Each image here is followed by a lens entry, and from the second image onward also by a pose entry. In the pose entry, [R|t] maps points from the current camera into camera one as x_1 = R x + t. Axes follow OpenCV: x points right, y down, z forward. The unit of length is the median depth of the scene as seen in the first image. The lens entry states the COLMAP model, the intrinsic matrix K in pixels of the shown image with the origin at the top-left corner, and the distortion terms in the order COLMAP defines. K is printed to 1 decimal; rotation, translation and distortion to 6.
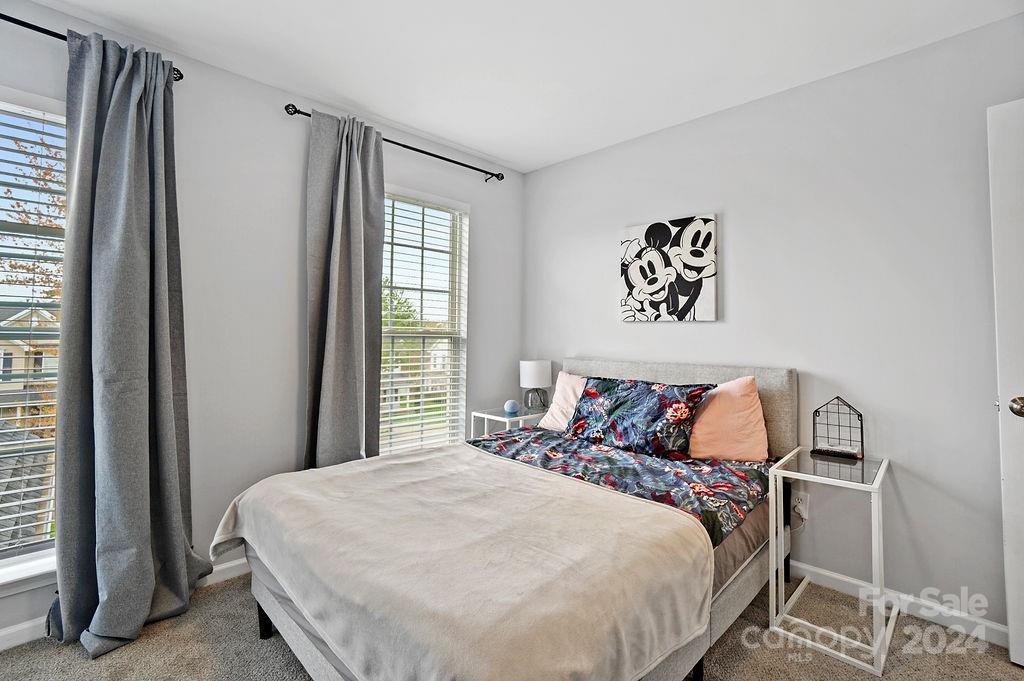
lens RADIAL K [[478.5, 0, 514.1], [0, 478.5, 312.0], [0, 0, 1]] dist [-0.000029, 0.000115]
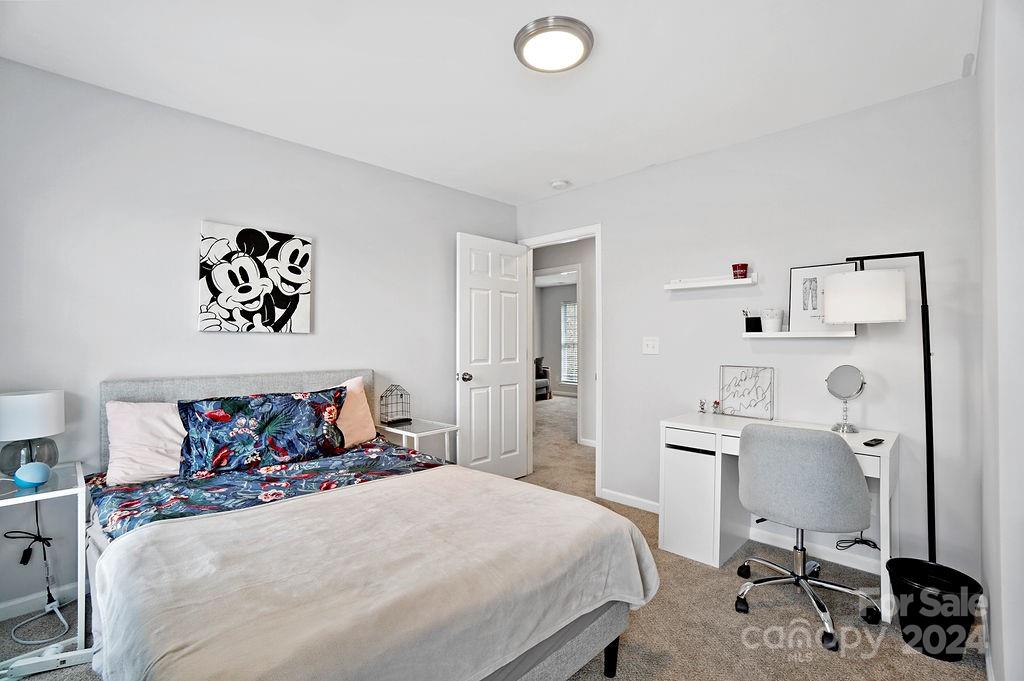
lens RADIAL K [[459.9, 0, 506.7], [0, 459.9, 345.1], [0, 0, 1]] dist [-0.064189, 0.029982]
pose [[-0.000321, -0.011079, 0.999939, -0.627747], [-0.039651, 0.999152, 0.011057, 0.015595], [-0.999214, -0.039645, -0.000760, 0.506709]]
